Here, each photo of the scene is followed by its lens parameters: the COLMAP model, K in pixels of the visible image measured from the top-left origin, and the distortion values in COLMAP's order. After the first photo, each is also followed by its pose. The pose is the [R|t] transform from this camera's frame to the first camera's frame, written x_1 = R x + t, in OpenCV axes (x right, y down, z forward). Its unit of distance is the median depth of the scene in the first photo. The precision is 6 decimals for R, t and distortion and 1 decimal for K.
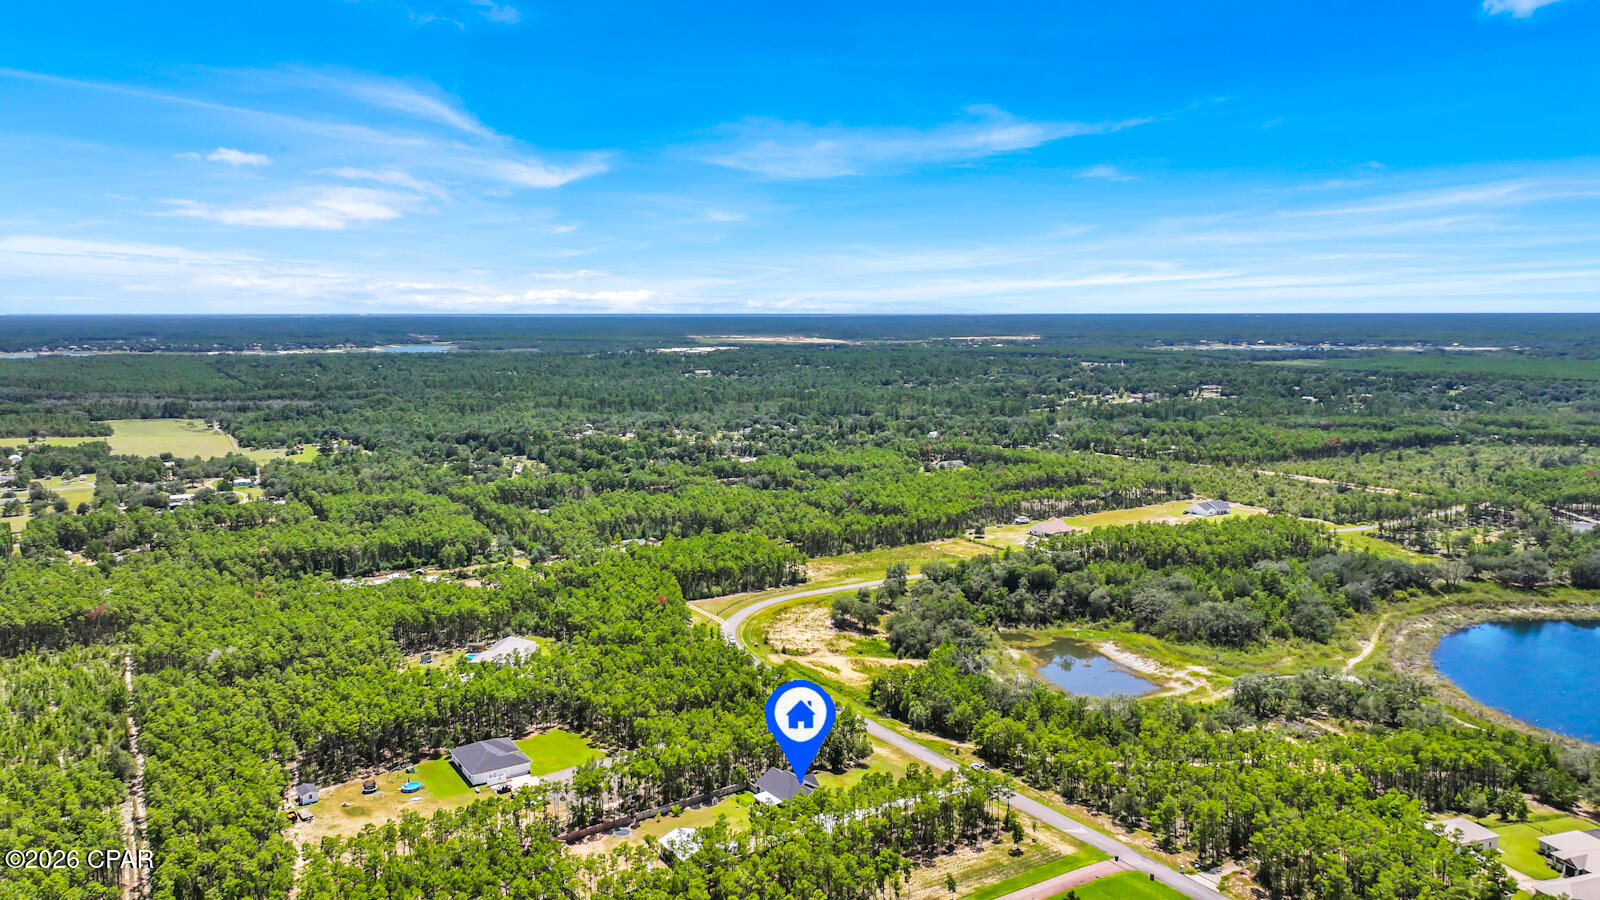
lens RADIAL K [[1125.2, 0, 803.0], [0, 1125.2, 484.4], [0, 0, 1]] dist [0.007363, -0.000768]
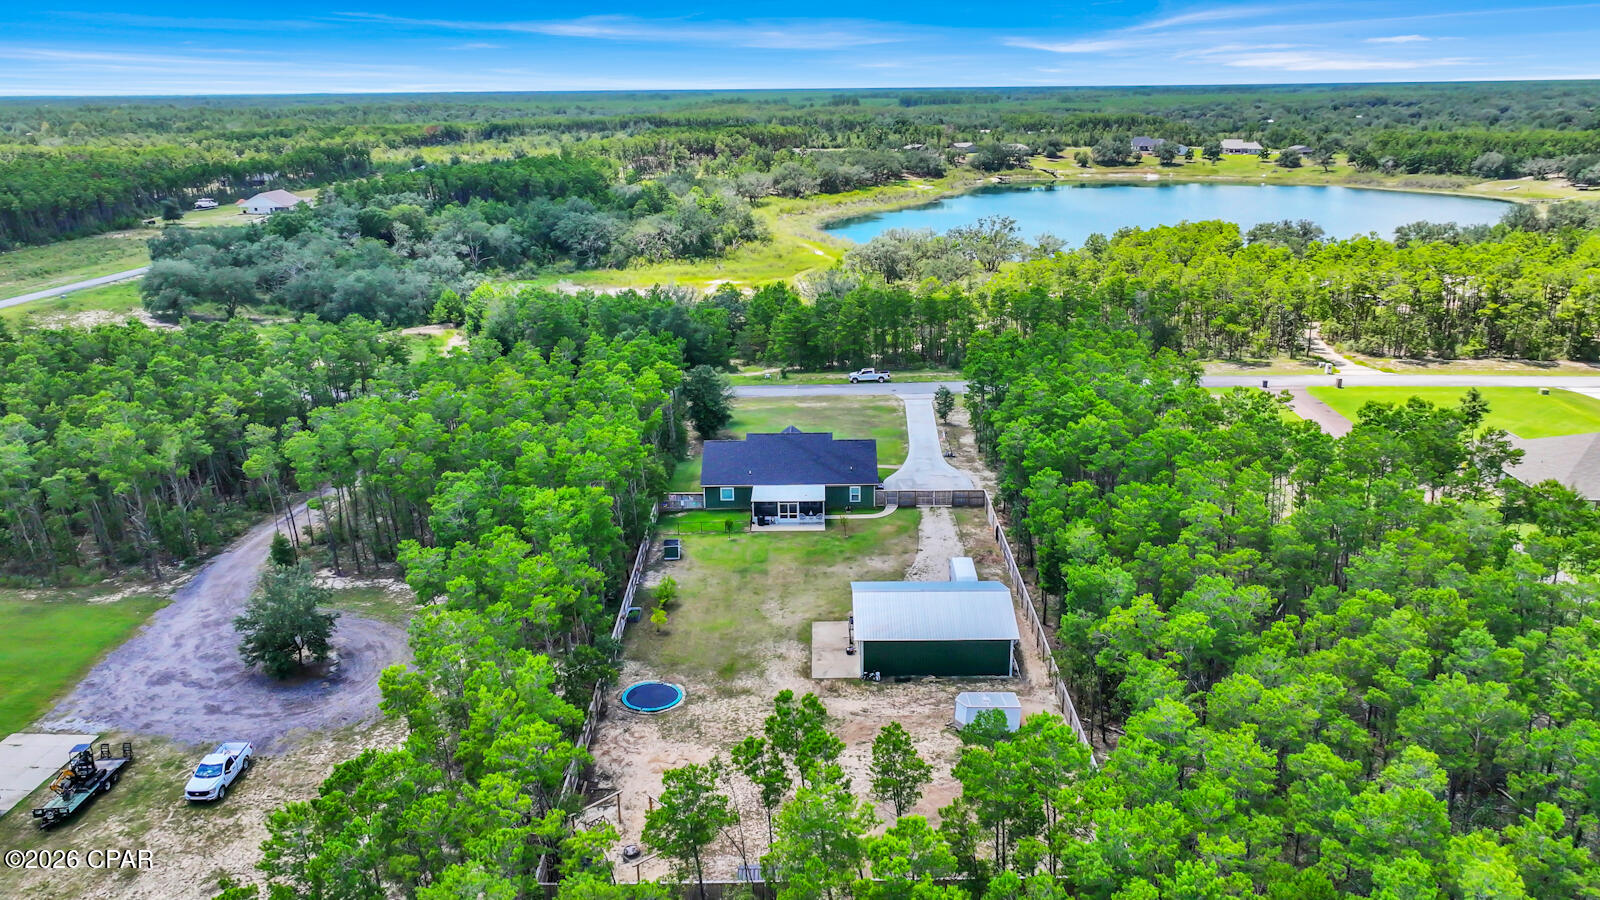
lens RADIAL K [[1119.4, 0, 805.0], [0, 1119.4, 450.5], [0, 0, 1]] dist [0.000967, 0.003250]
pose [[0.577693, -0.253204, 0.775989, -0.216956], [0.135120, 0.967219, 0.215010, 0.113997], [-0.804993, -0.019358, 0.592969, 0.483807]]
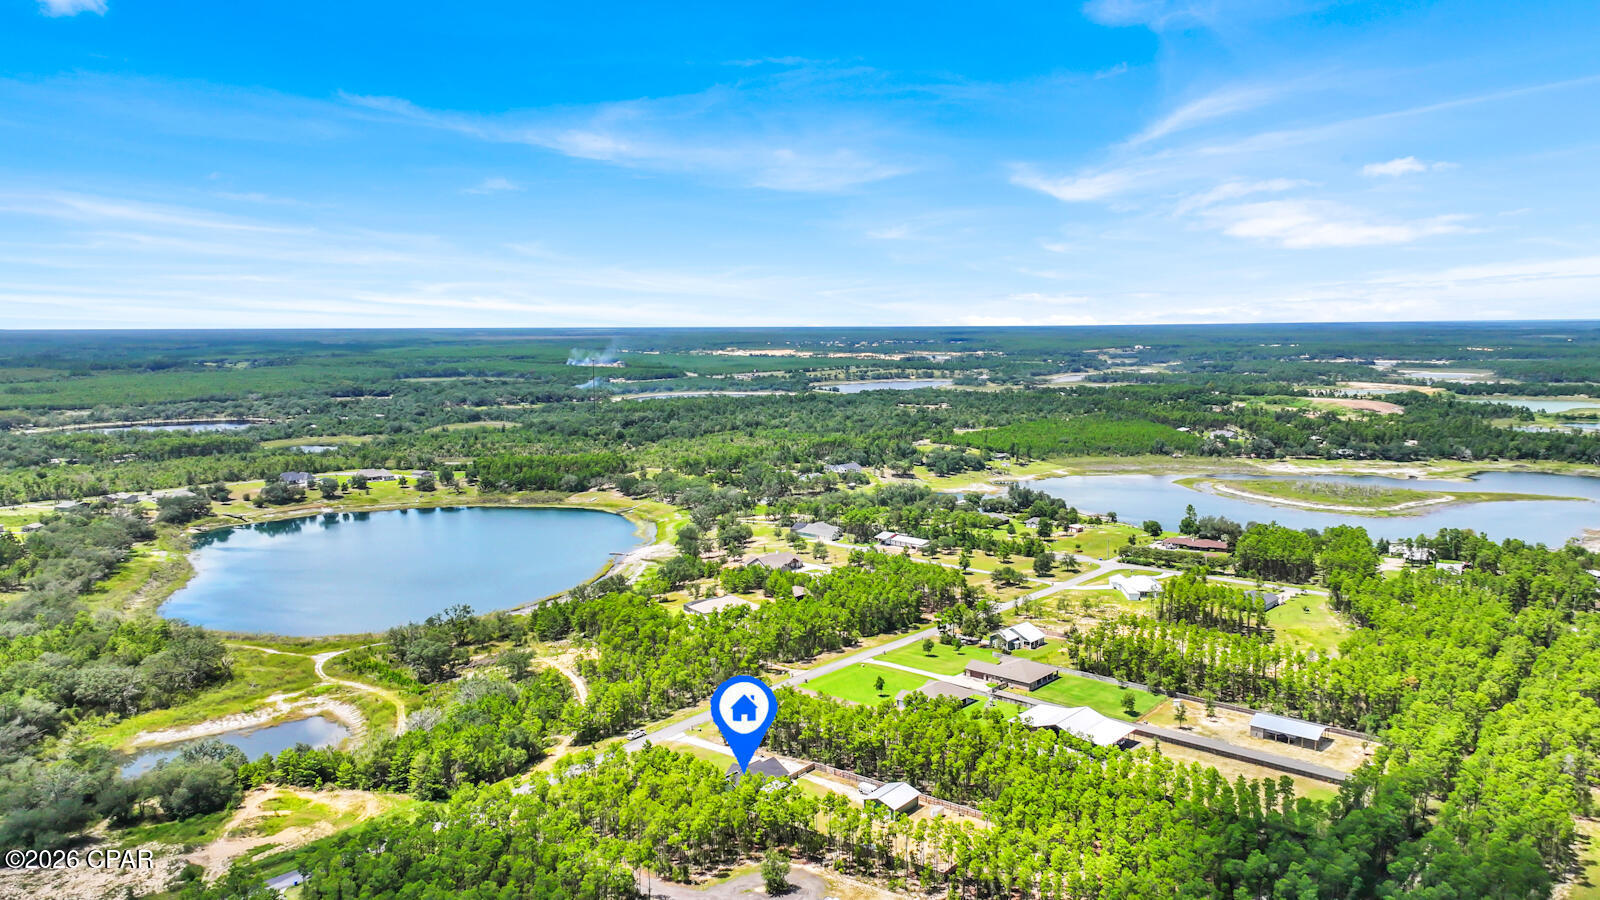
lens RADIAL K [[1137.3, 0, 797.6], [0, 1137.3, 445.5], [0, 0, 1]] dist [-0.003082, 0.020955]
pose [[-0.295329, -0.100610, 0.950083, -0.638298], [0.155169, 0.976185, 0.151608, -0.115779], [-0.942711, 0.192197, -0.272684, 0.770547]]
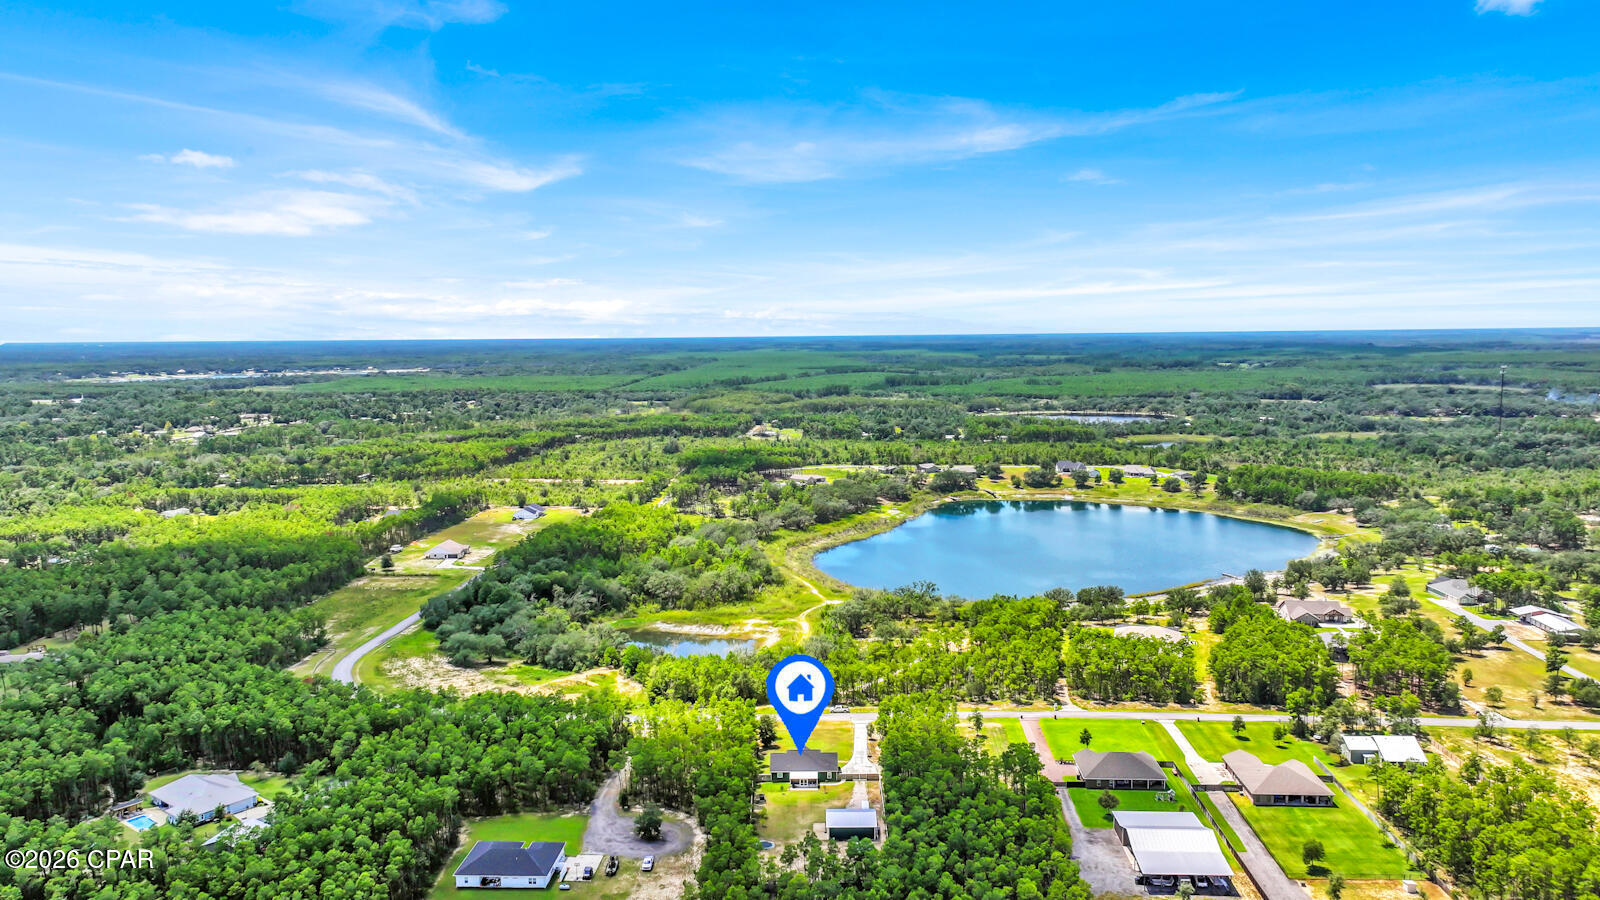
lens RADIAL K [[1125.2, 0, 803.0], [0, 1125.2, 484.4], [0, 0, 1]] dist [0.007363, -0.000768]
pose [[0.575952, -0.113893, 0.809511, -0.556602], [0.133987, 0.990008, 0.043959, -0.027147], [-0.806429, 0.083145, 0.585457, 0.223984]]
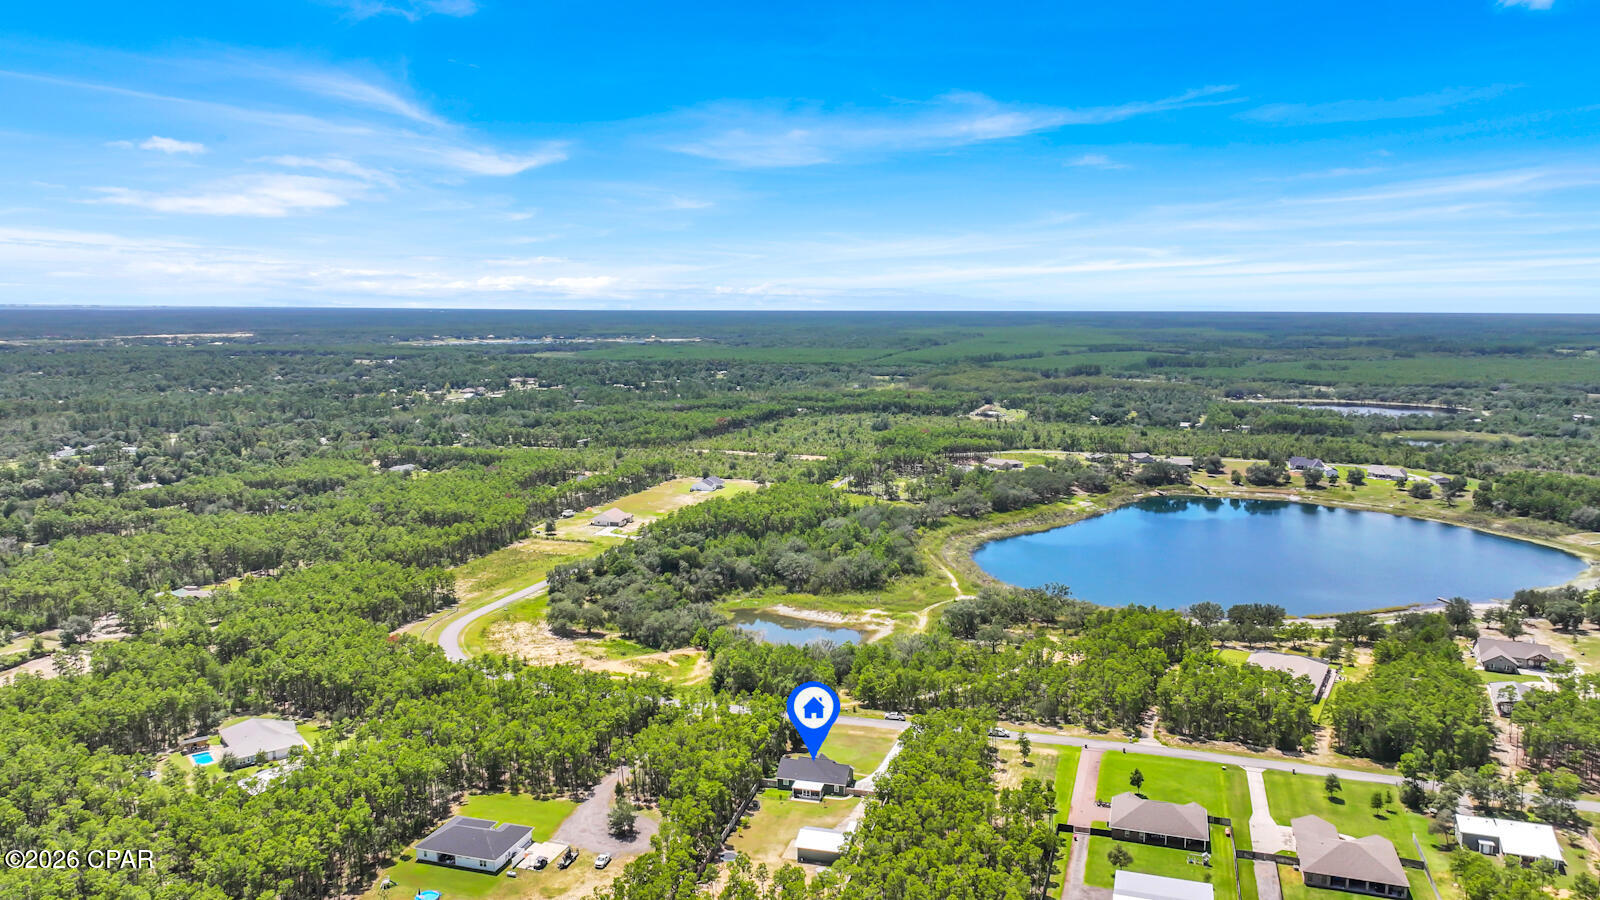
lens RADIAL K [[1123.9, 0, 803.7], [0, 1123.9, 478.2], [0, 0, 1]] dist [0.005774, 0.004981]
pose [[0.761517, -0.094167, 0.641268, -0.421682], [0.095008, 0.994920, 0.033276, -0.019356], [-0.641144, 0.035585, 0.766595, 0.138402]]
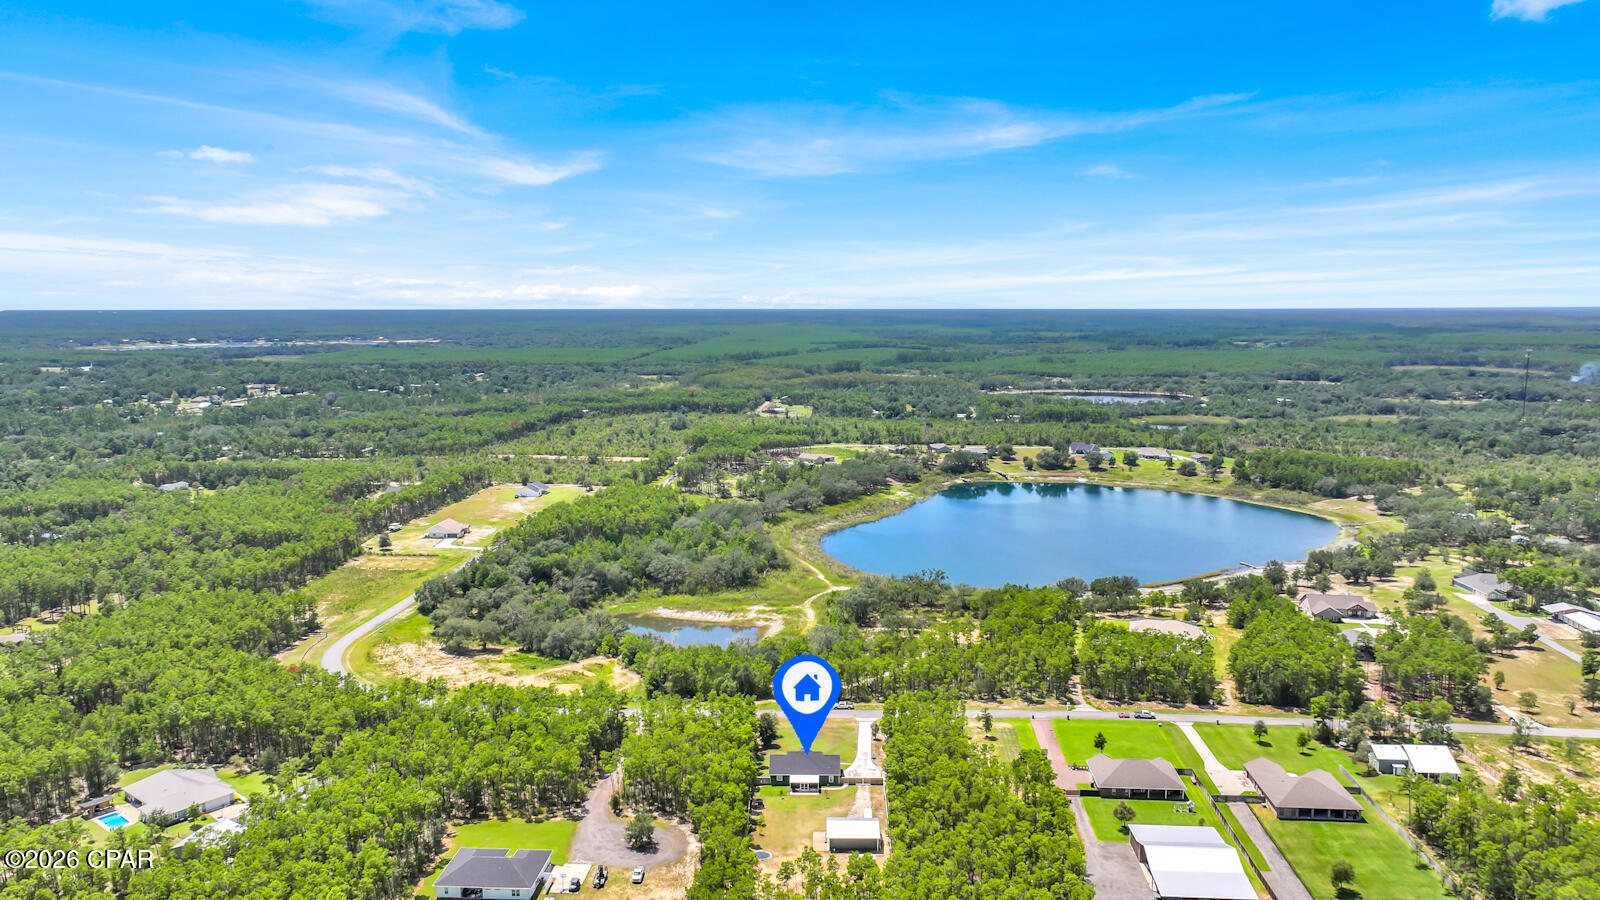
lens RADIAL K [[1125.2, 0, 802.7], [0, 1125.2, 474.0], [0, 0, 1]] dist [0.004986, 0.005609]
pose [[0.585047, -0.118672, 0.802270, -0.526622], [0.123475, 0.990738, 0.056507, -0.034565], [-0.801545, 0.066001, 0.594281, 0.239397]]
